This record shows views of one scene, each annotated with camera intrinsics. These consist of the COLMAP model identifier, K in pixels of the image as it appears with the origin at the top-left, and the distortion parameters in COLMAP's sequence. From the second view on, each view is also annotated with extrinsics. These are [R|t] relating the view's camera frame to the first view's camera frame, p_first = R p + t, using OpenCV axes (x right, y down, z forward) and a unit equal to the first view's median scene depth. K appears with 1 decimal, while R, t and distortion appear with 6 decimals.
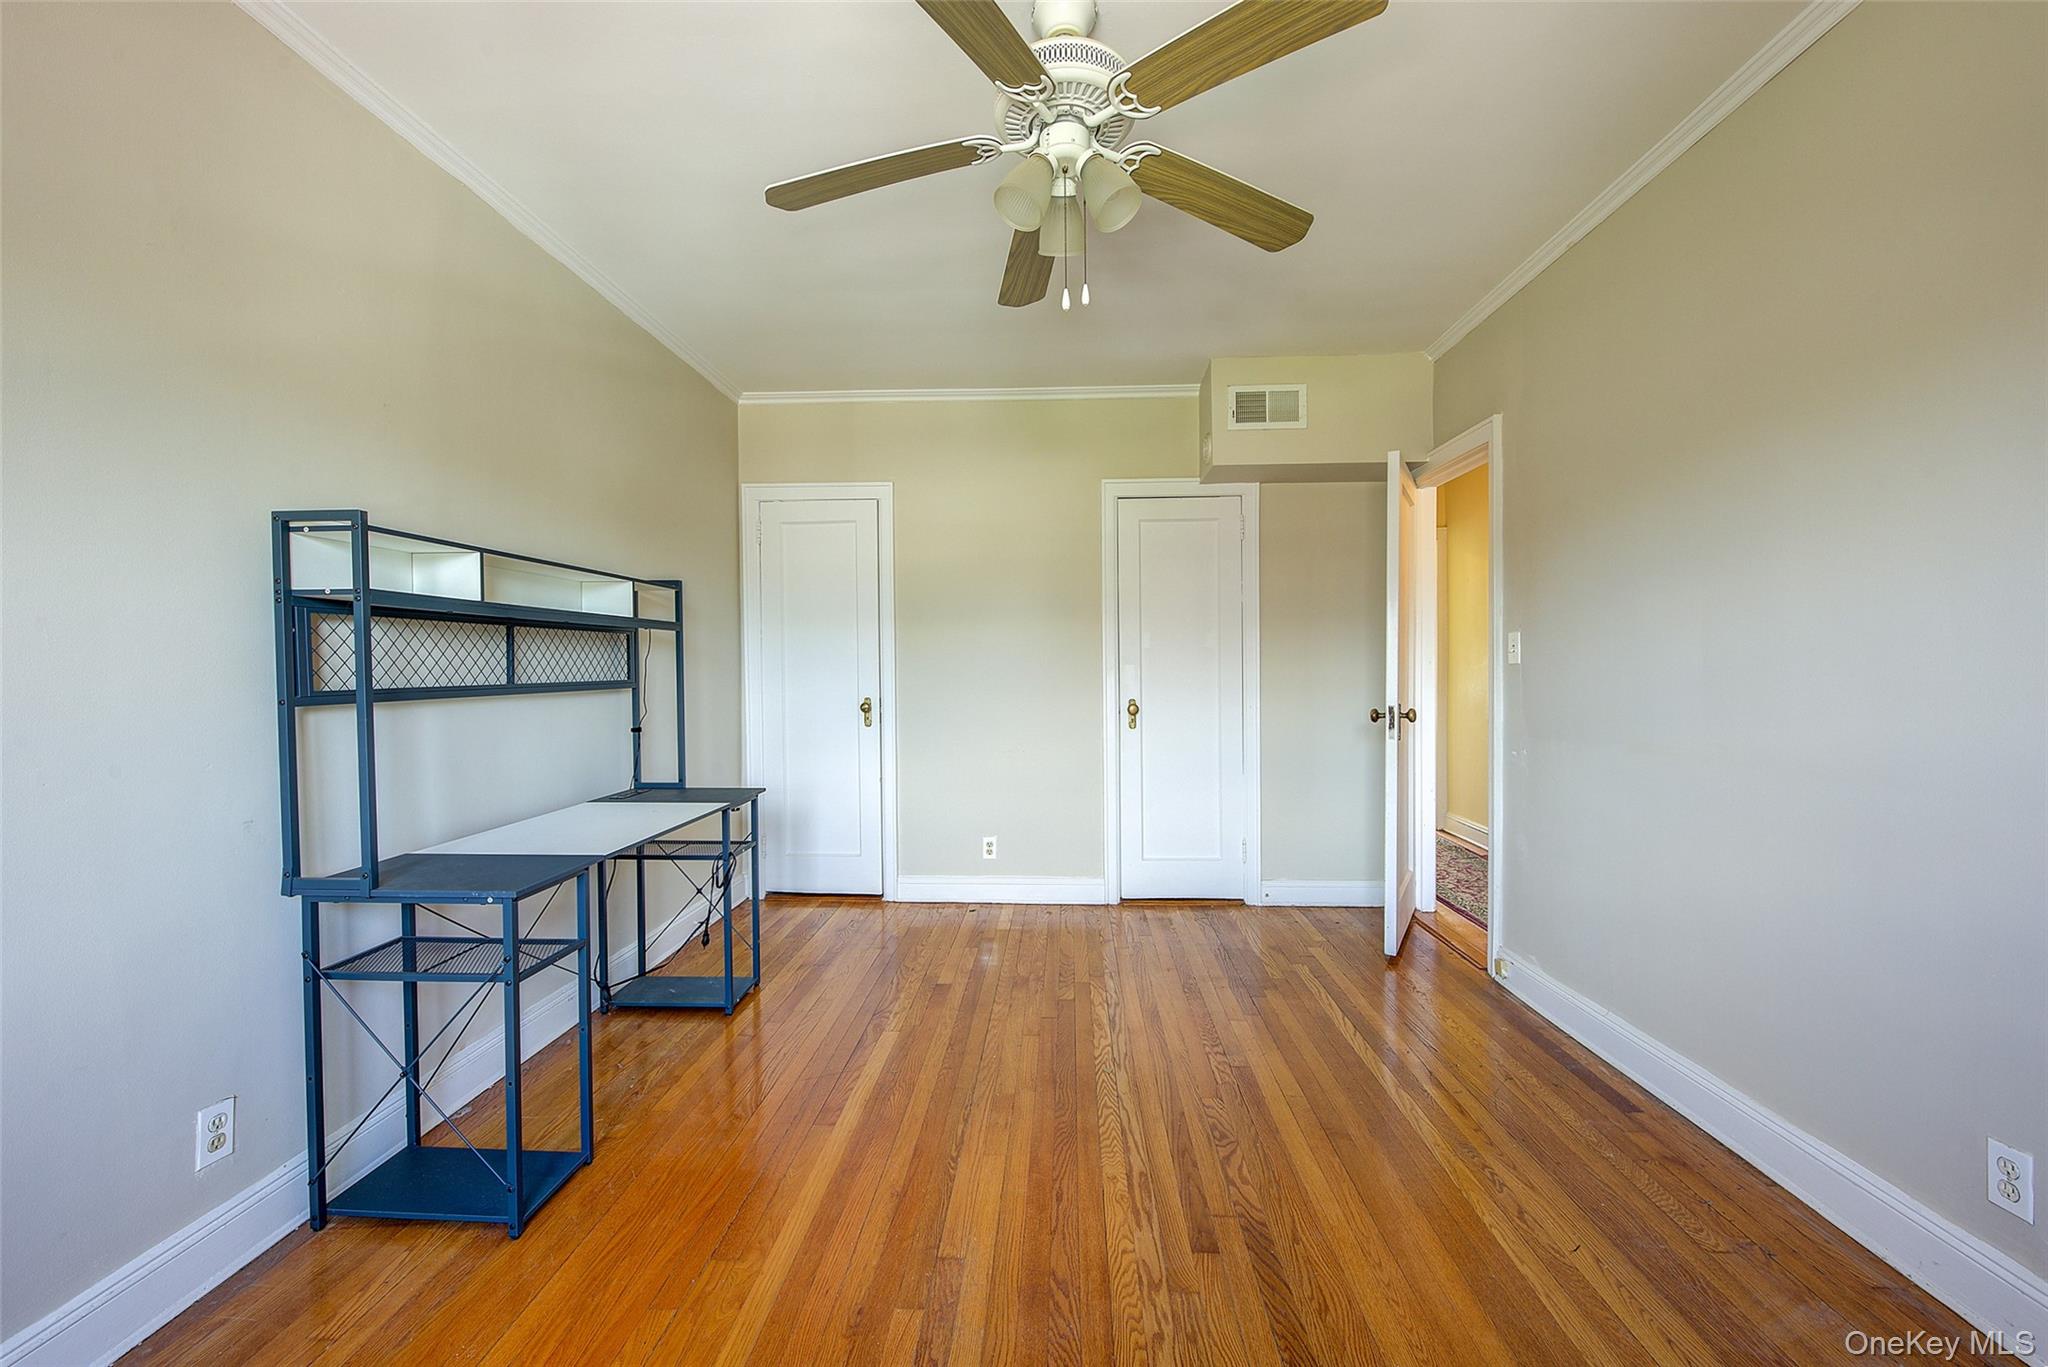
lens RADIAL K [[816.8, 0, 1033.9], [0, 816.8, 677.9], [0, 0, 1]] dist [0.004006, -0.002086]
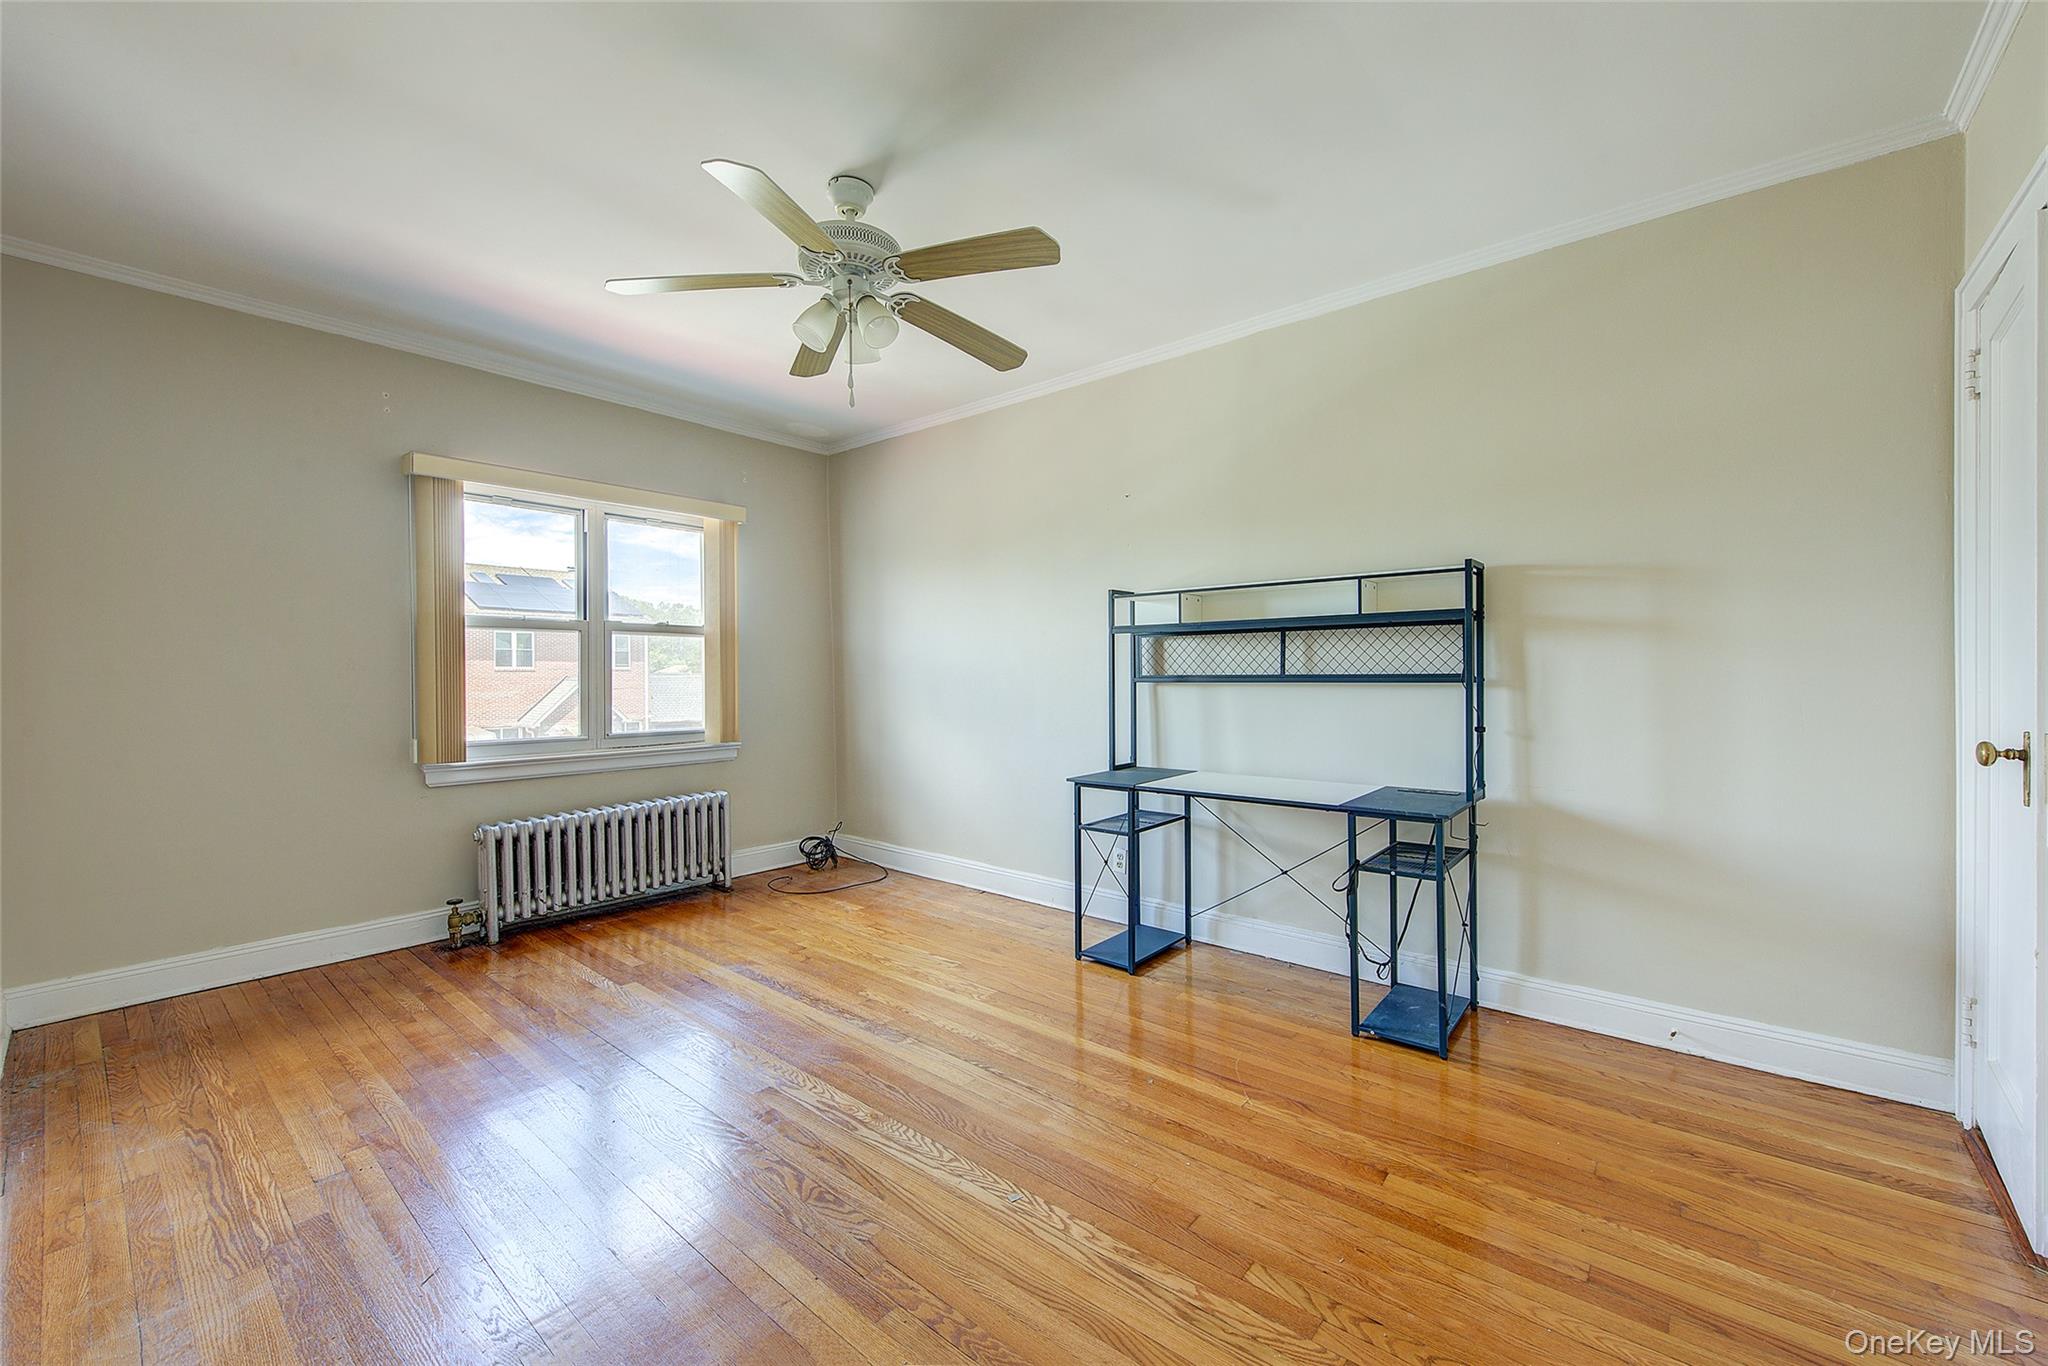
lens RADIAL K [[816.8, 0, 1031.1], [0, 816.8, 680.1], [0, 0, 1]] dist [0.004006, -0.002086]
pose [[-0.609327, 0.022503, -0.792600, 0.753463], [0.001231, 0.999623, 0.027435, -0.022987], [0.792918, 0.015741, -0.609125, 1.647565]]
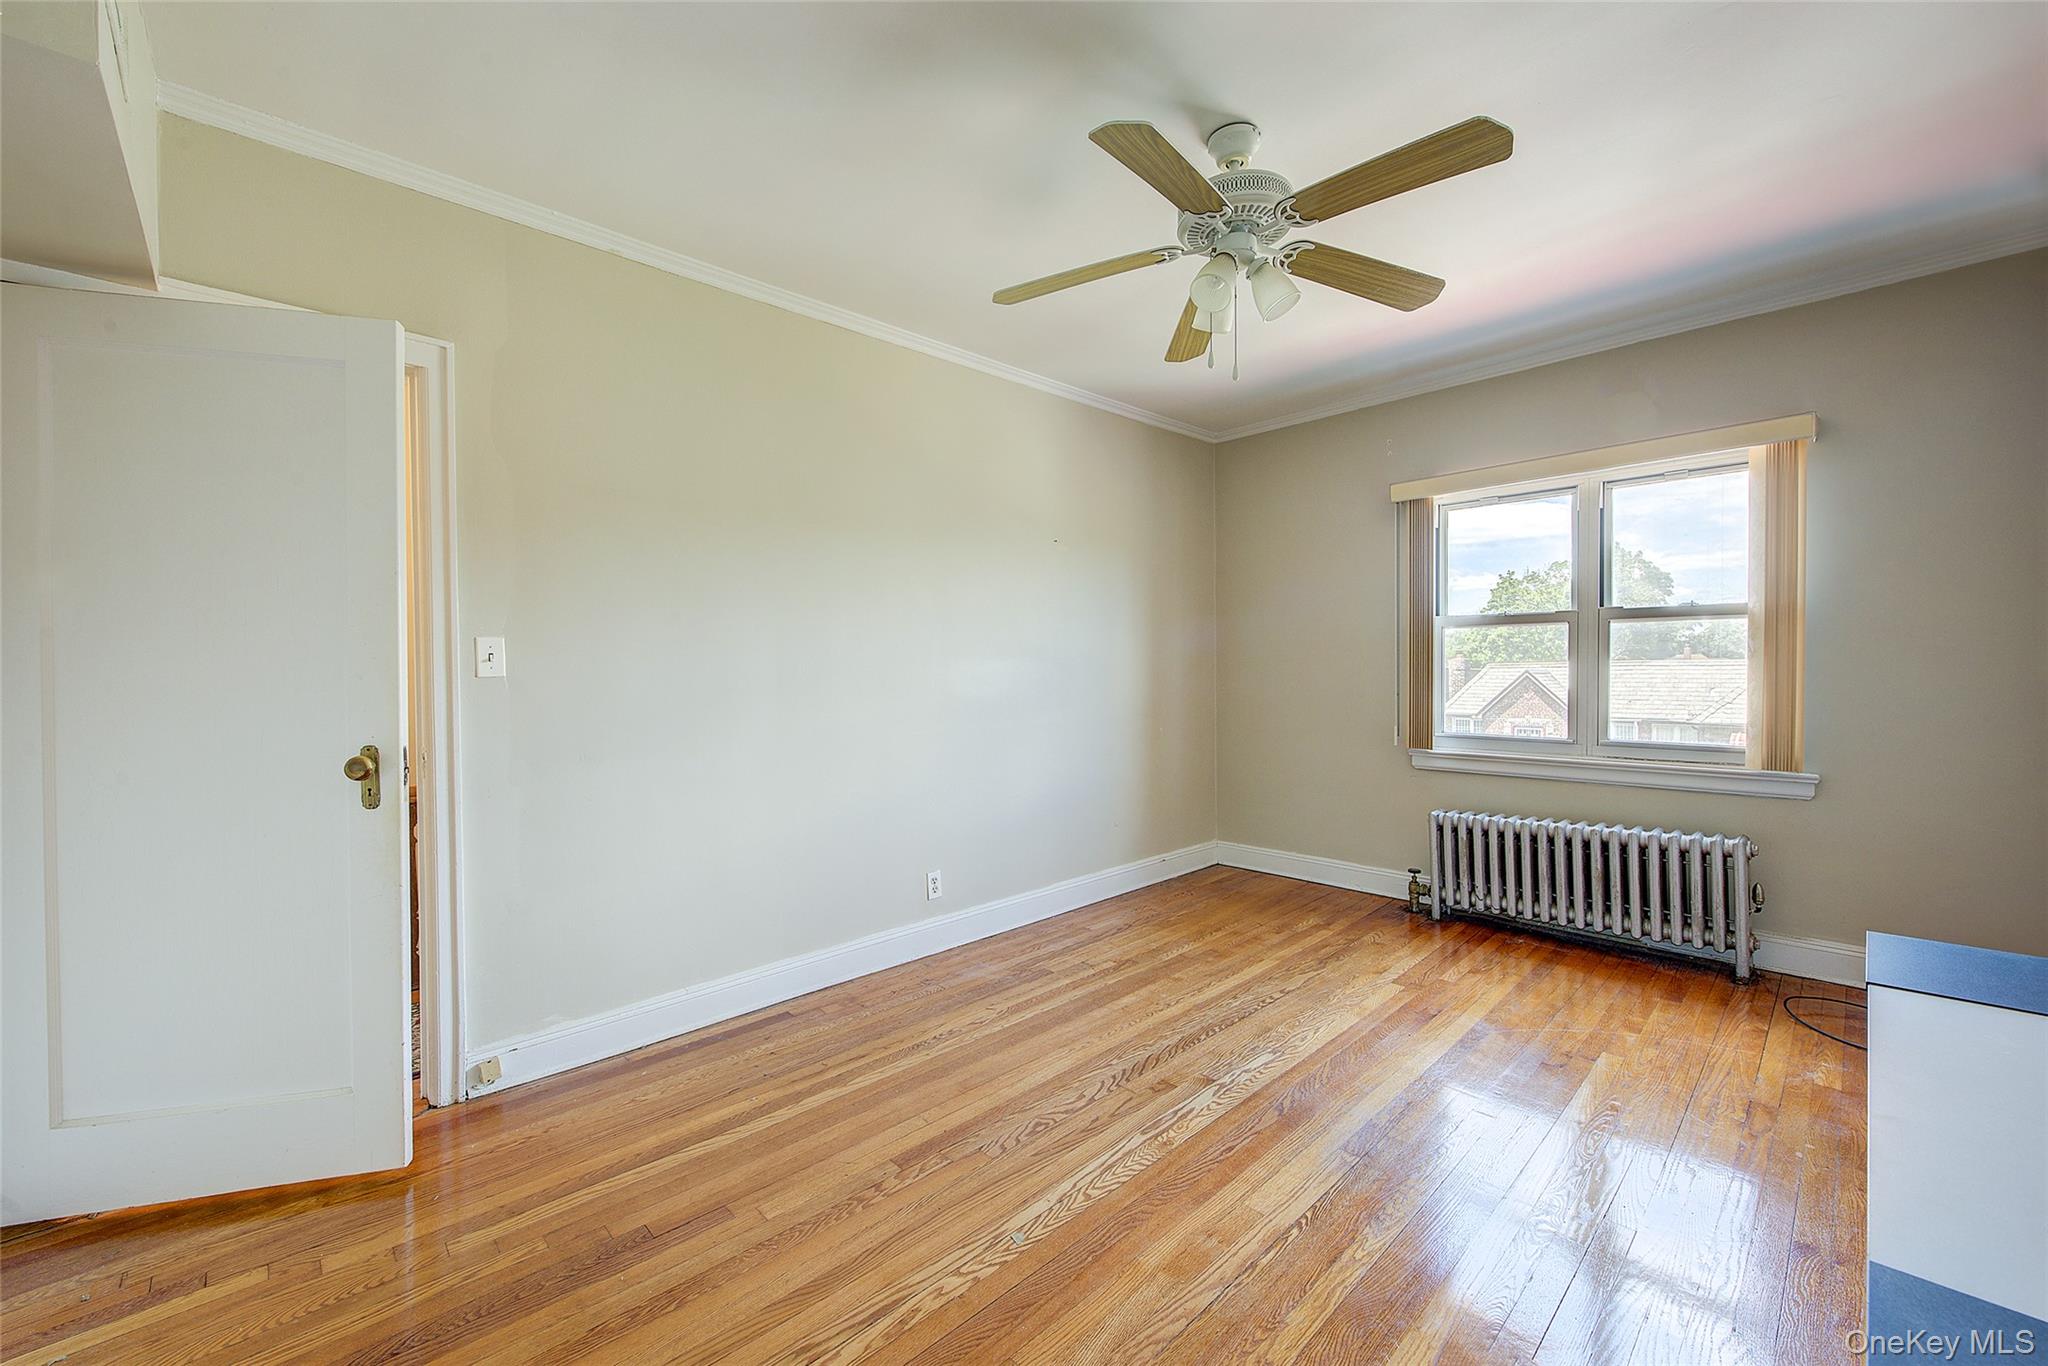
lens RADIAL K [[816.8, 0, 1026.3], [0, 816.8, 675.9], [0, 0, 1]] dist [0.004006, -0.002086]
pose [[-0.718592, 0.011496, 0.695336, -0.466502], [0.024624, 0.999657, 0.008920, -0.017179], [-0.694995, 0.023531, -0.718629, 1.679196]]
